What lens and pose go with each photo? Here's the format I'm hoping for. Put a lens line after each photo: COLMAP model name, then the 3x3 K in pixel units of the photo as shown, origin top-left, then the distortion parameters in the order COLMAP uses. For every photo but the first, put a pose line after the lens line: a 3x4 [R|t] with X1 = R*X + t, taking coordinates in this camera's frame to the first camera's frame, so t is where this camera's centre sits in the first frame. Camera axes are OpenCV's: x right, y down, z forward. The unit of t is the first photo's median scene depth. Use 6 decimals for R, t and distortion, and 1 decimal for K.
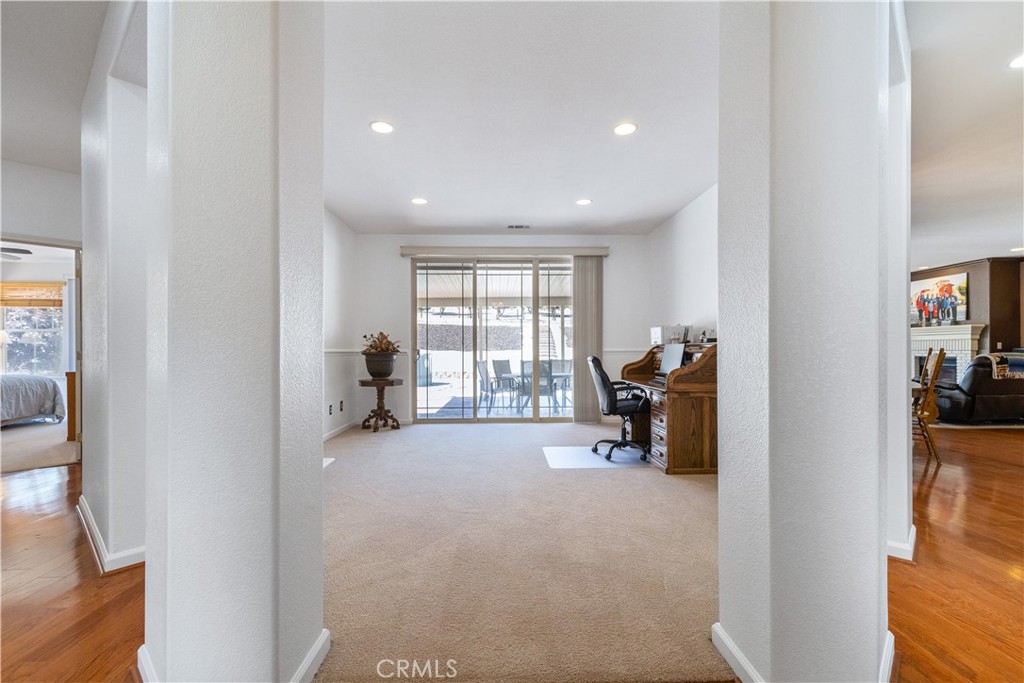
lens RADIAL K [[457.9, 0, 513.1], [0, 457.9, 344.8], [0, 0, 1]] dist [0.003140, -0.000346]
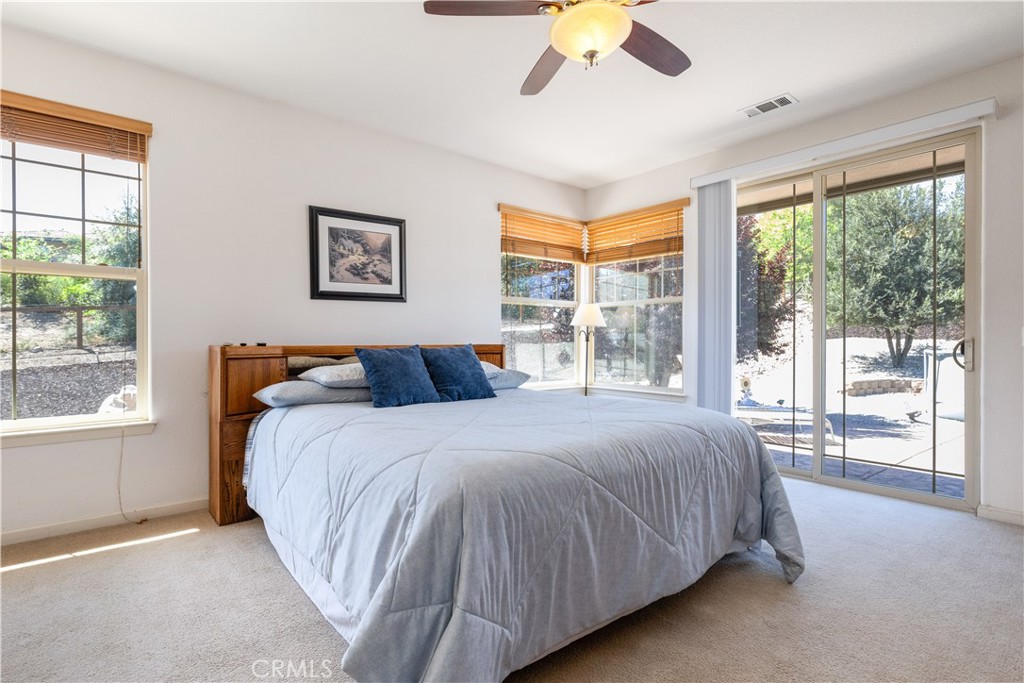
lens RADIAL K [[524.0, 0, 512.0], [0, 524.0, 343.7], [0, 0, 1]] dist [-0.000002, 0.000000]
pose [[0.617286, 0.000728, -0.786739, -0.656858], [0.005313, 0.999973, 0.005094, 0.011997], [0.786721, -0.007324, 0.617265, 0.515140]]
